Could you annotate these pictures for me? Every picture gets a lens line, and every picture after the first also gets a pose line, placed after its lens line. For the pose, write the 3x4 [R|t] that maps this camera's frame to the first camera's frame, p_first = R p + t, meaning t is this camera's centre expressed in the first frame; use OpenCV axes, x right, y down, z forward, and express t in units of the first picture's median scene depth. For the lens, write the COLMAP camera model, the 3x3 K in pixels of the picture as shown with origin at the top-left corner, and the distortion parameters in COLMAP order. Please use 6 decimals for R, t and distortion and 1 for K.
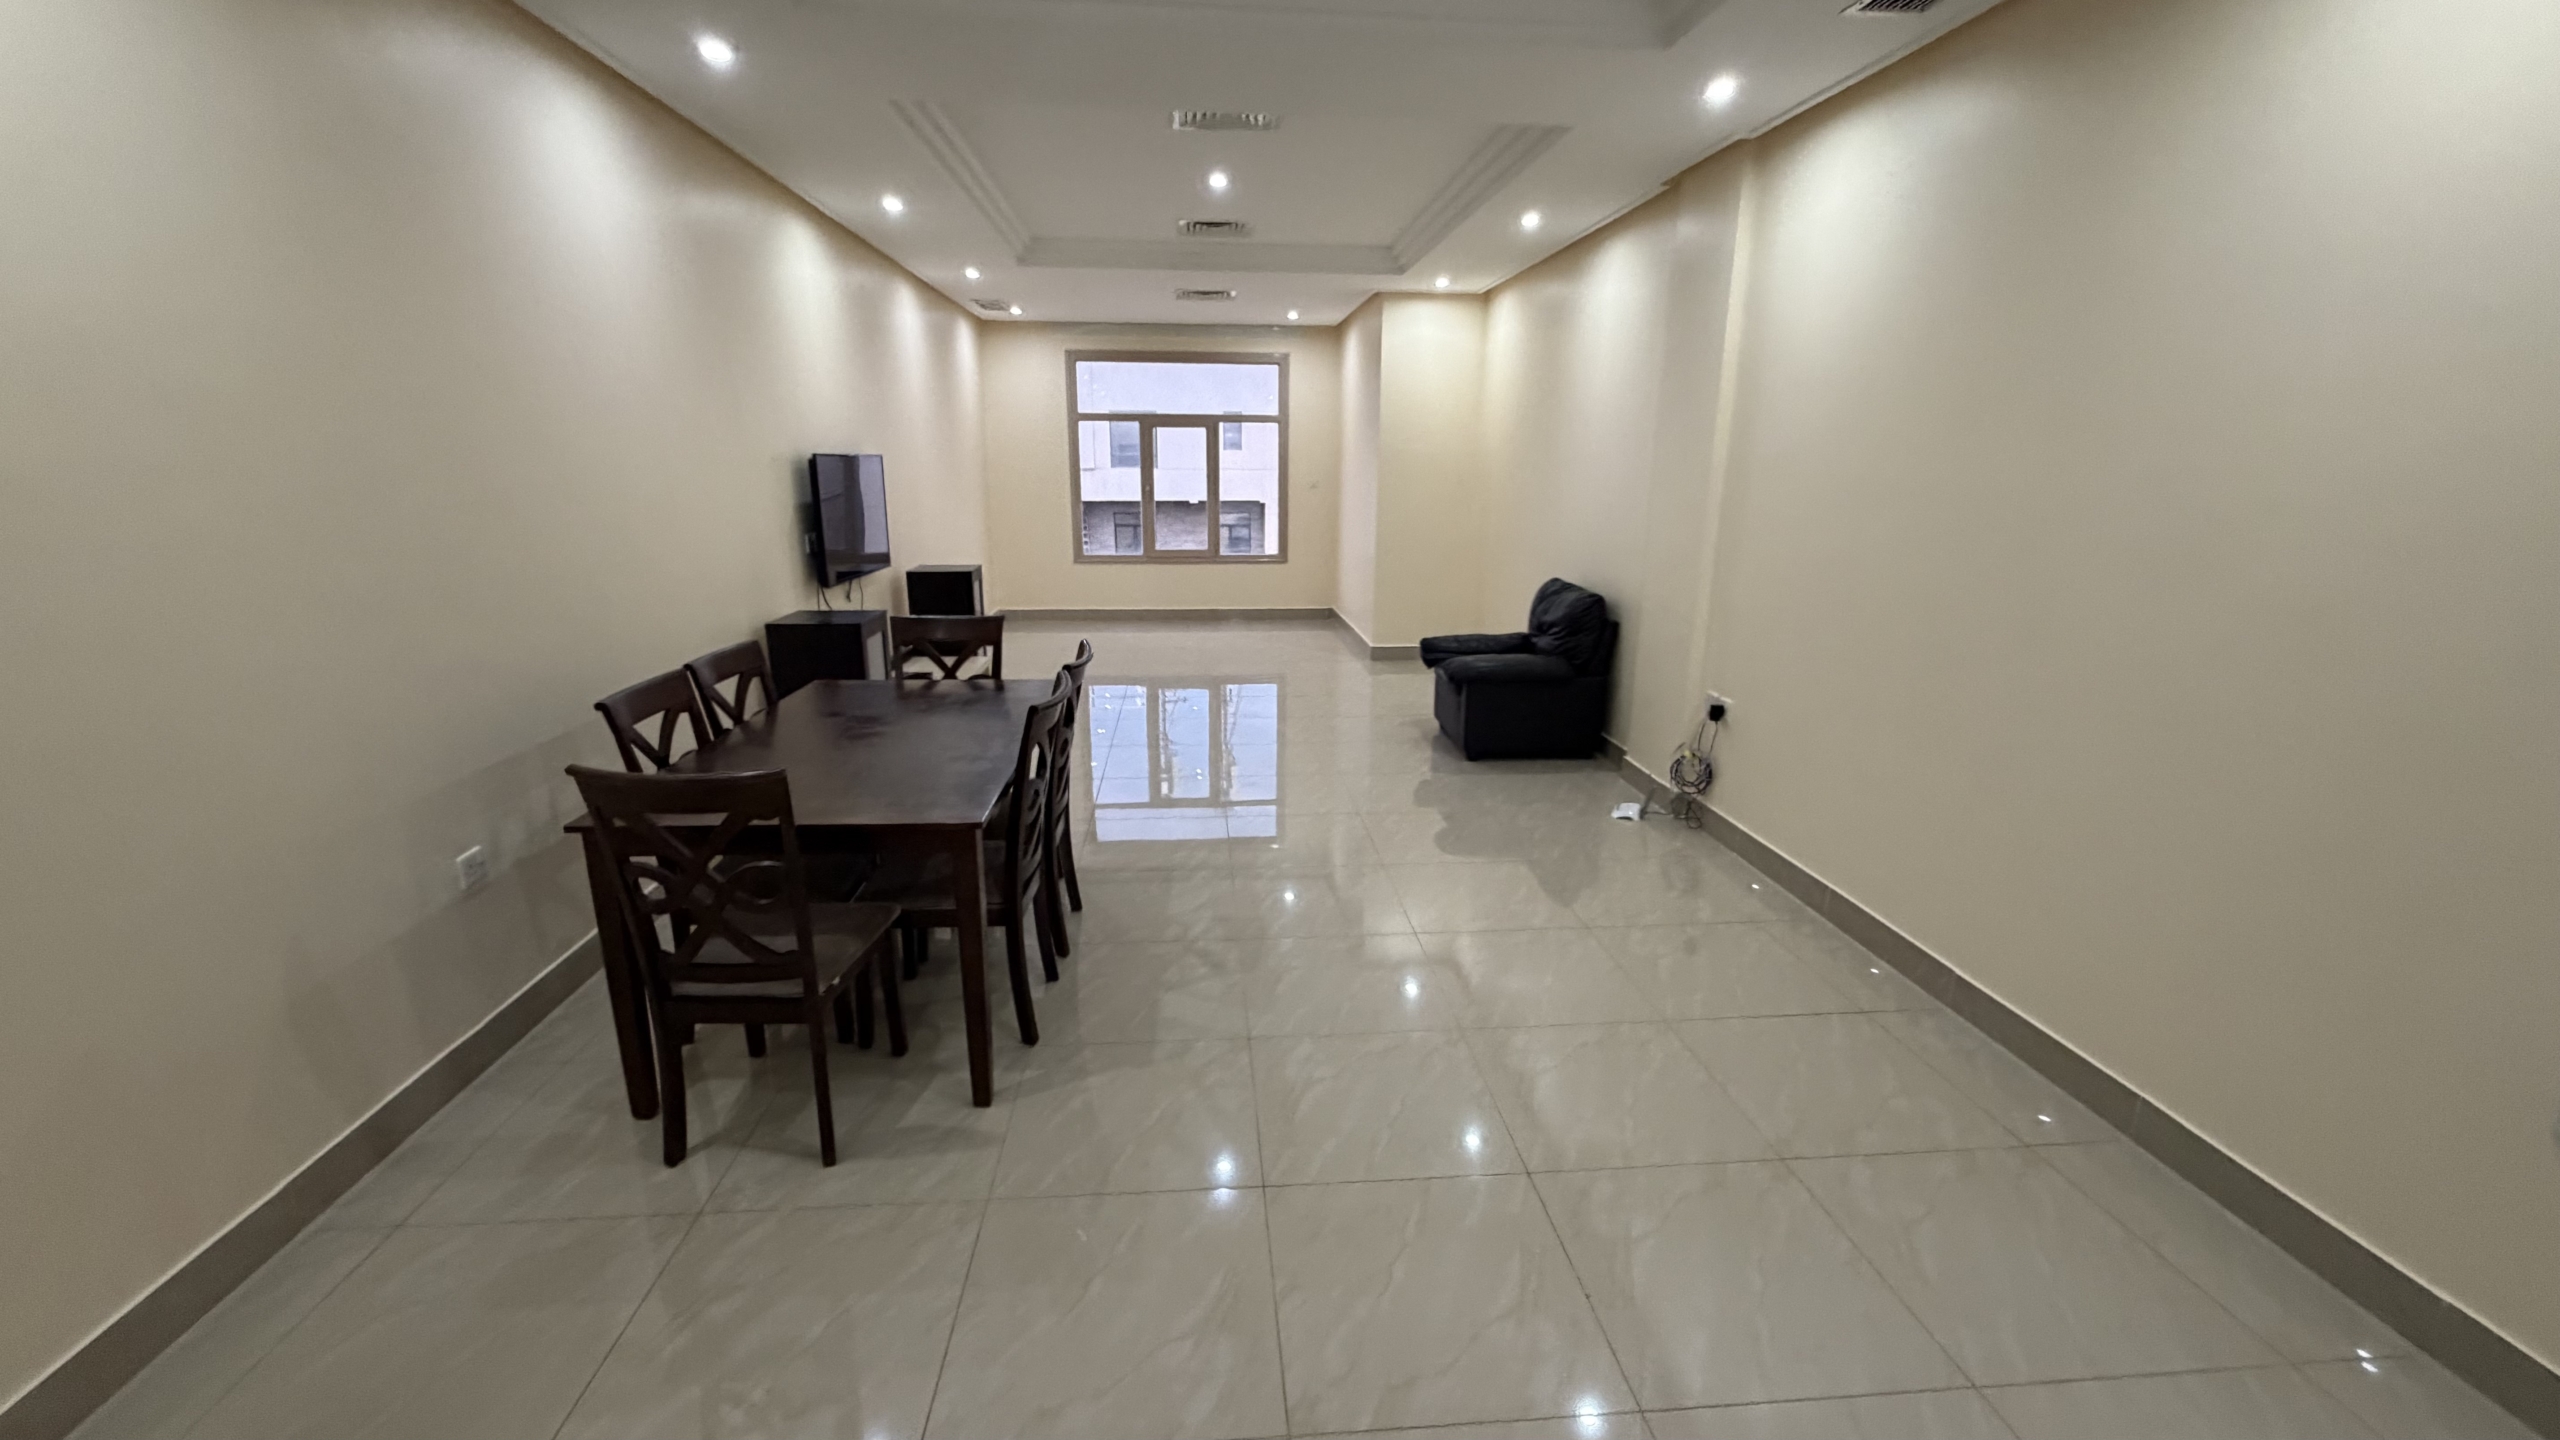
lens RADIAL K [[1015.6, 0, 1278.9], [0, 1015.6, 722.9], [0, 0, 1]] dist [-0.009943, -0.000310]
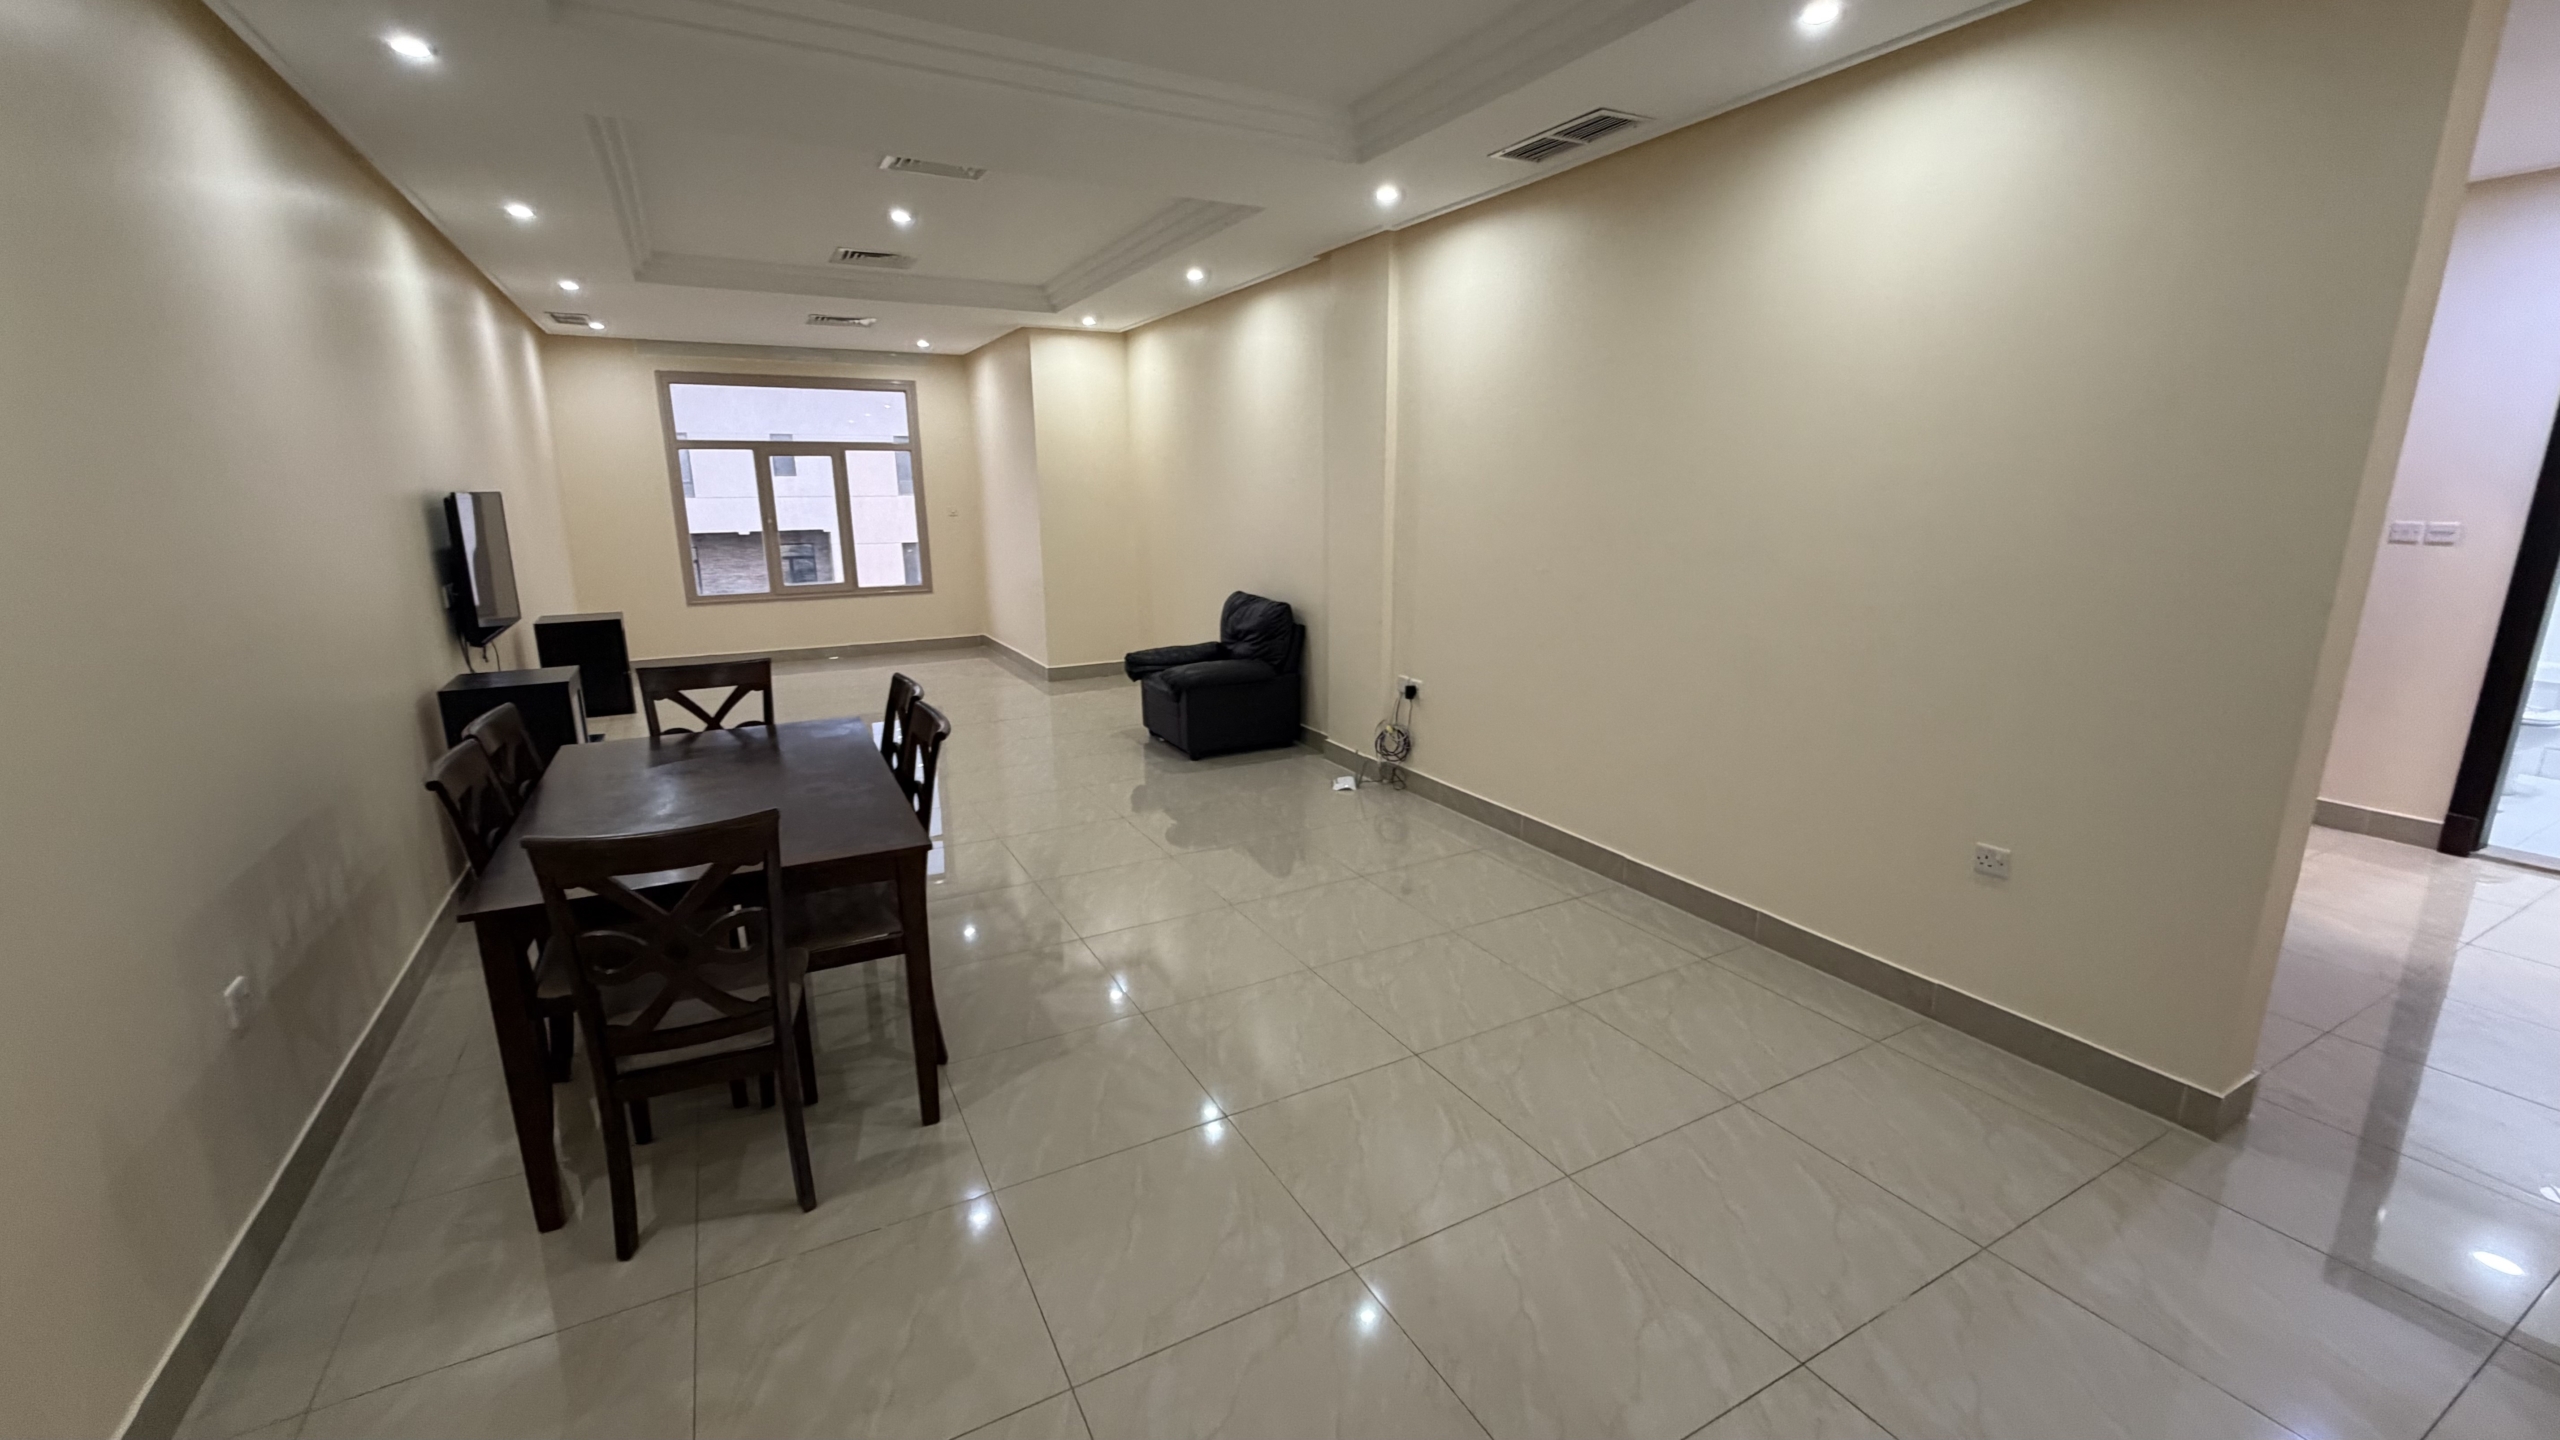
lens RADIAL K [[1015.6, 0, 1275.7], [0, 1015.6, 722.4], [0, 0, 1]] dist [-0.009943, -0.000310]
pose [[0.914502, -0.103582, 0.391097, -0.185483], [0.111595, 0.993751, 0.002254, 0.004804], [-0.388886, 0.041583, 0.920347, -0.058096]]
